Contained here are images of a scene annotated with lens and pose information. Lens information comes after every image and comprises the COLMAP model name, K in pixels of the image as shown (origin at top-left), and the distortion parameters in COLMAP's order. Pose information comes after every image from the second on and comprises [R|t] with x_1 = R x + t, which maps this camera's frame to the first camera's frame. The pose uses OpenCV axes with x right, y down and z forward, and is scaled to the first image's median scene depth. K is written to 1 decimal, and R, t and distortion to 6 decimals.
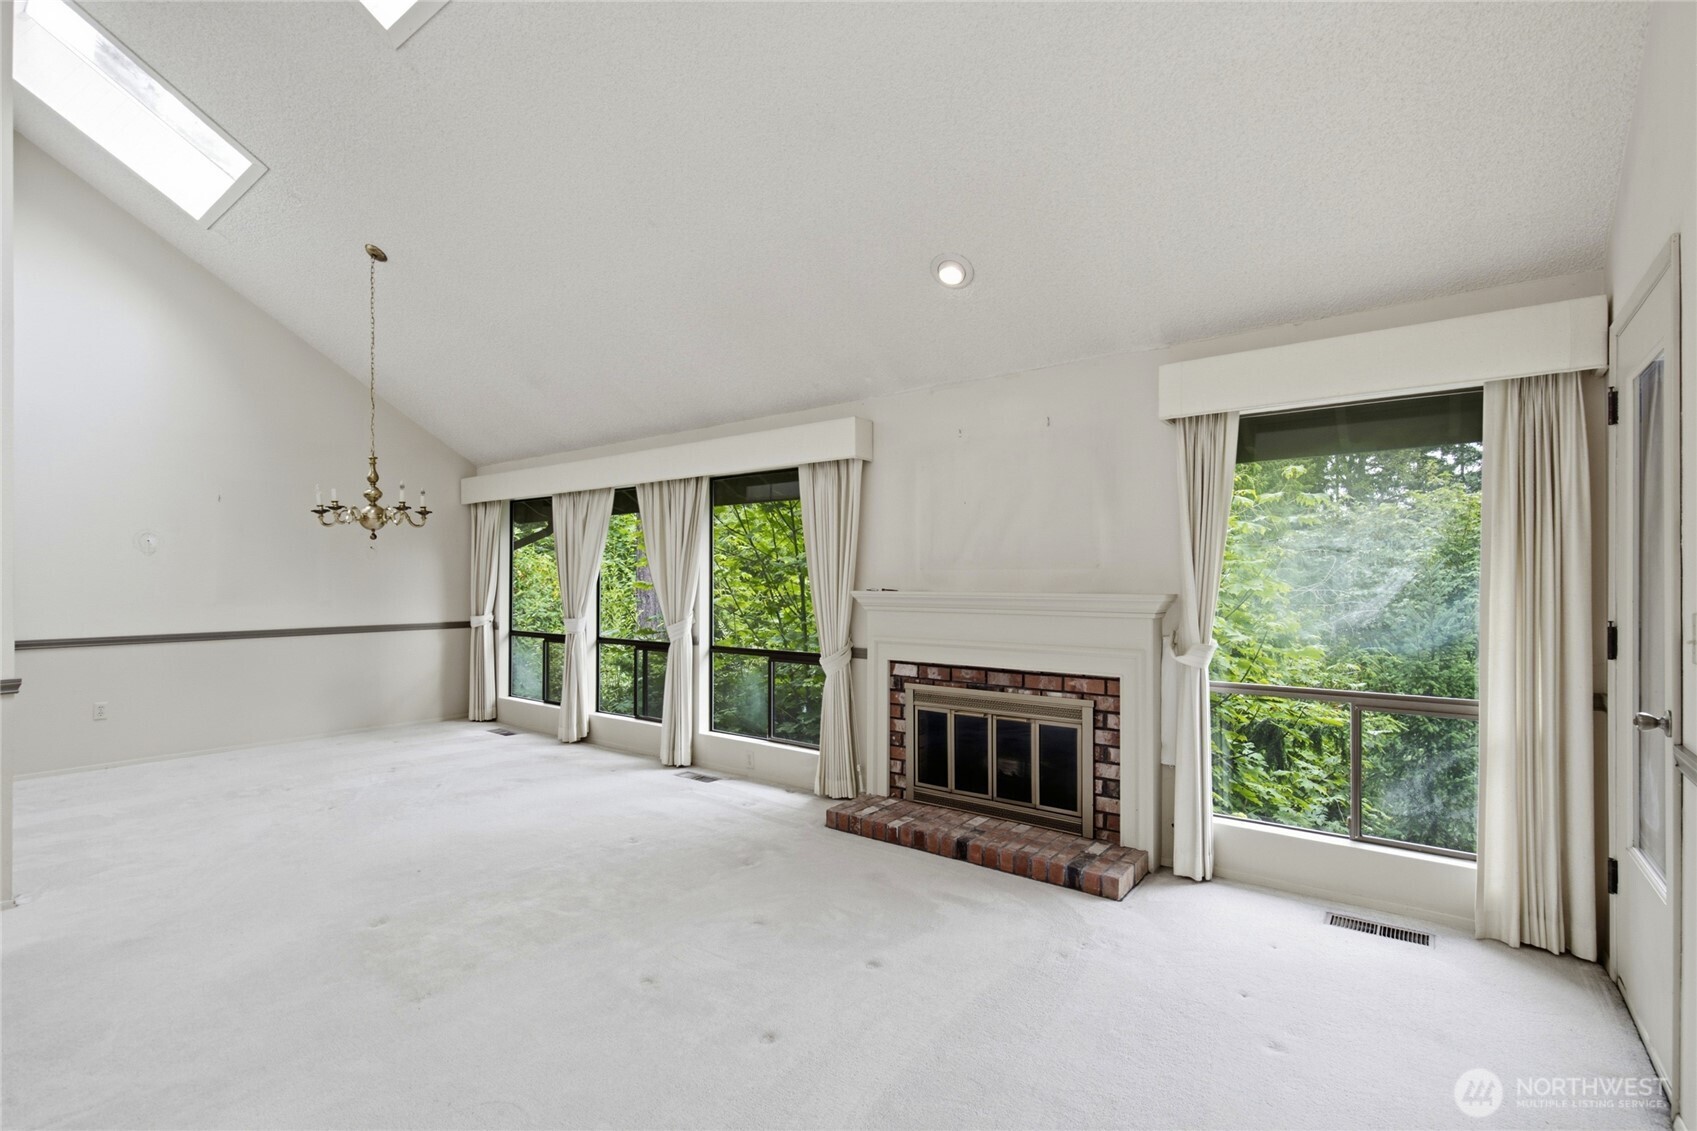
lens RADIAL K [[781.2, 0, 849.6], [0, 781.2, 572.9], [0, 0, 1]] dist [-0.001256, -0.000071]
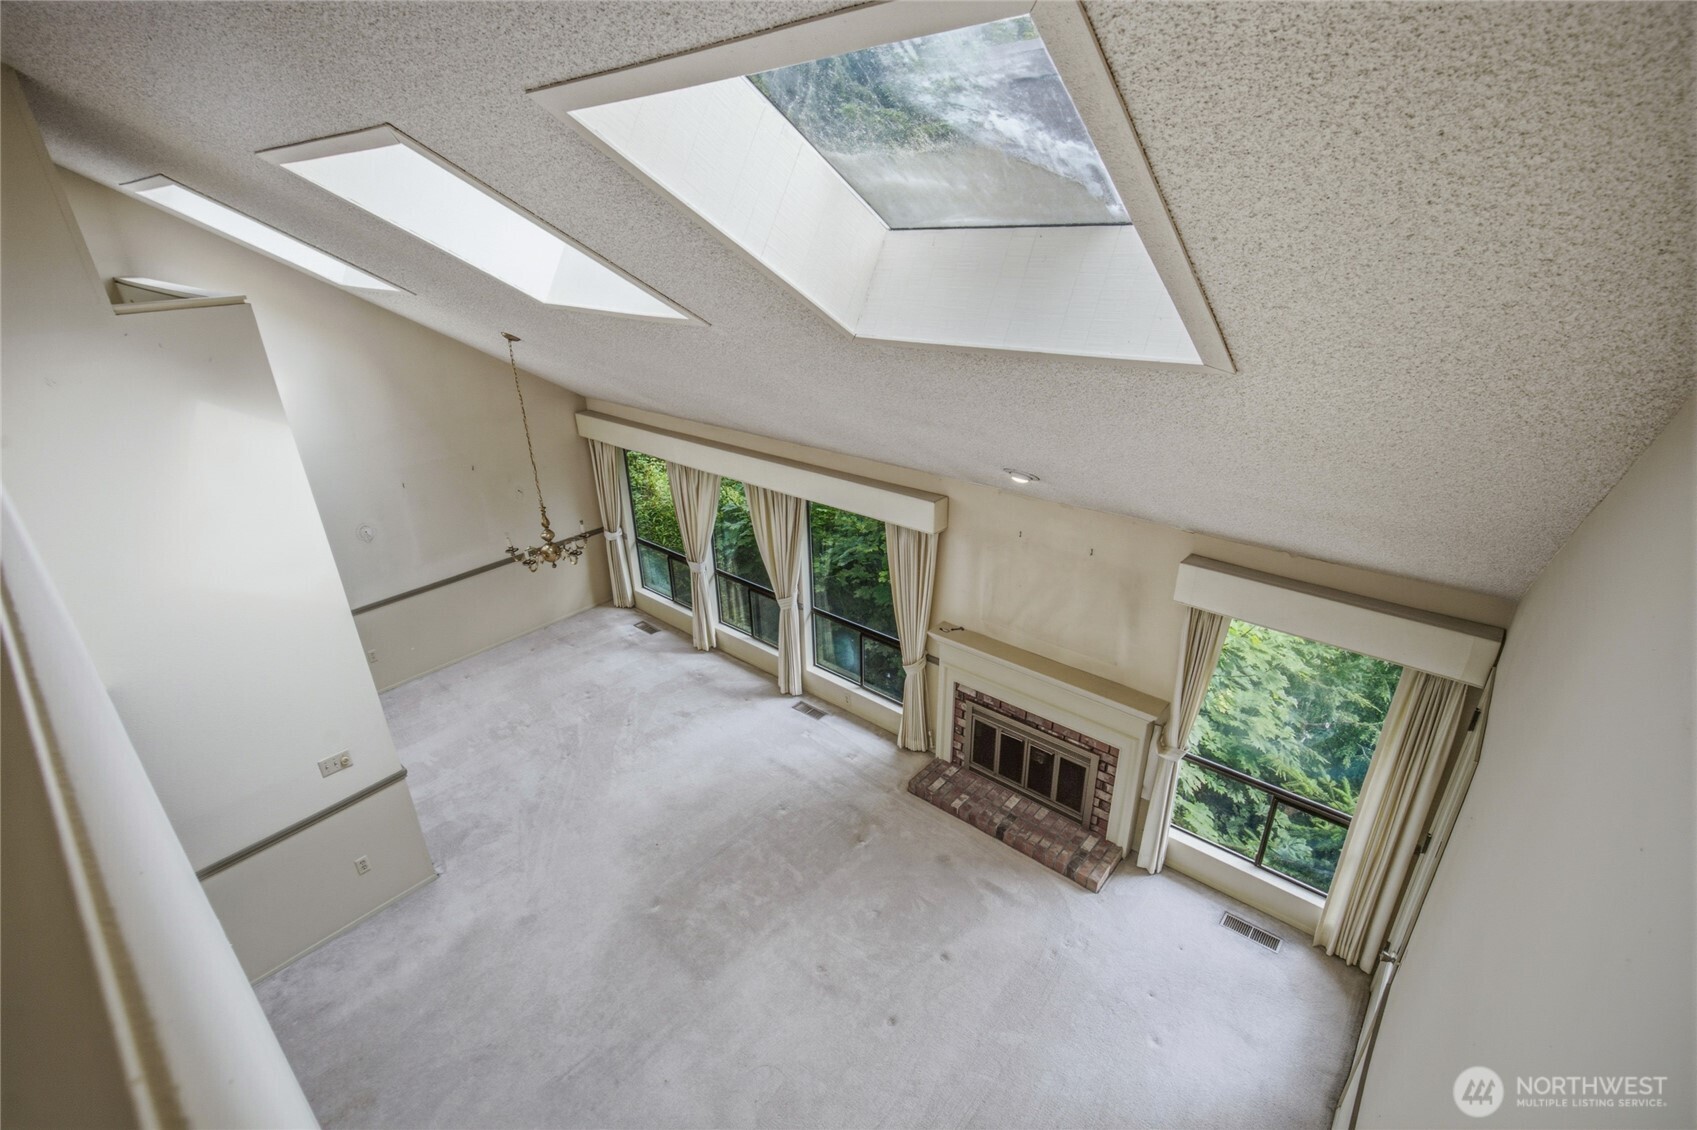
lens RADIAL K [[777.3, 0, 847.8], [0, 777.3, 569.9], [0, 0, 1]] dist [0.001591, 0.000364]
pose [[0.997753, 0.006834, -0.066655, -0.050334], [0.021810, 0.907488, 0.419511, -0.687943], [0.063355, -0.420022, 0.905300, -0.160457]]
